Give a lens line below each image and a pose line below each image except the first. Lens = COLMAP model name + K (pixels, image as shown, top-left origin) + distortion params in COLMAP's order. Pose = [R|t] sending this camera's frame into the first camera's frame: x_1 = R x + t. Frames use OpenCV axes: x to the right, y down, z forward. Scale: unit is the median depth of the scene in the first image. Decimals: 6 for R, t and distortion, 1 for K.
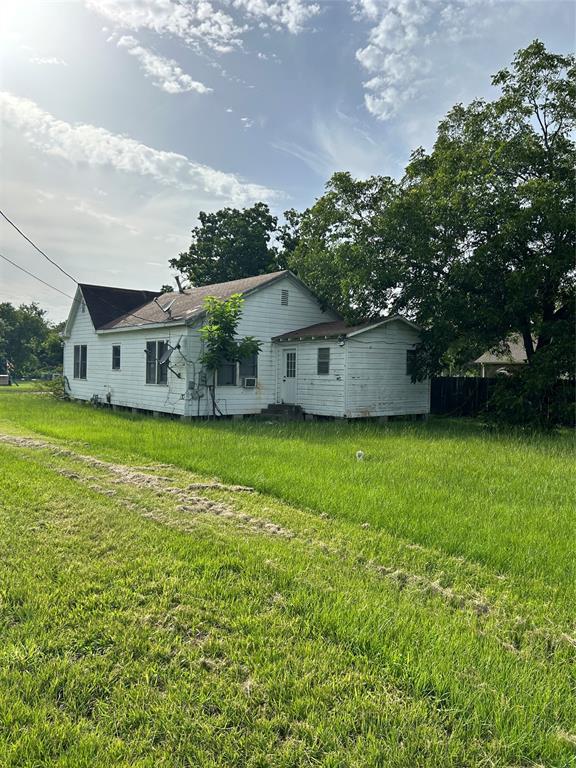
lens RADIAL K [[584.7, 0, 288.3], [0, 584.7, 390.2], [0, 0, 1]] dist [0.060212, -0.057679]
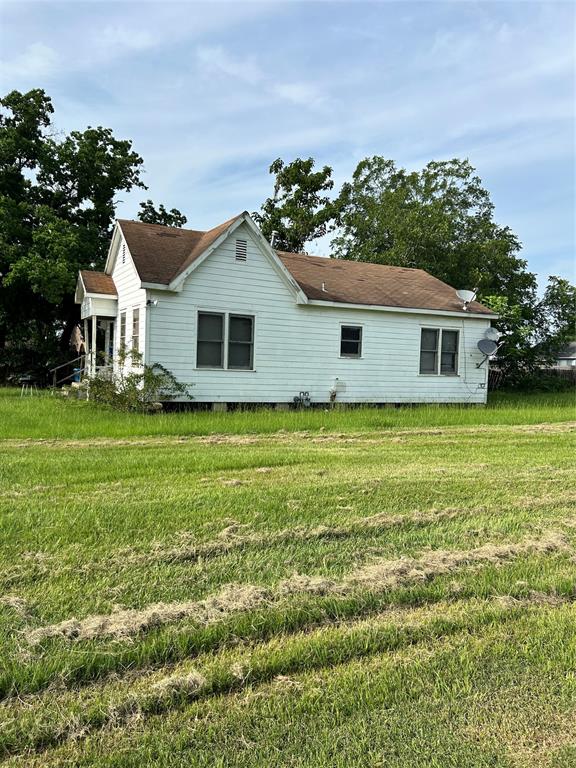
lens RADIAL K [[584.7, 0, 284.3], [0, 584.7, 383.2], [0, 0, 1]] dist [0.060212, -0.057679]
pose [[0.193552, -0.049500, 0.979841, -1.270265], [0.002900, 0.998751, 0.049883, -0.046921], [-0.981086, -0.006814, 0.193453, 1.123069]]
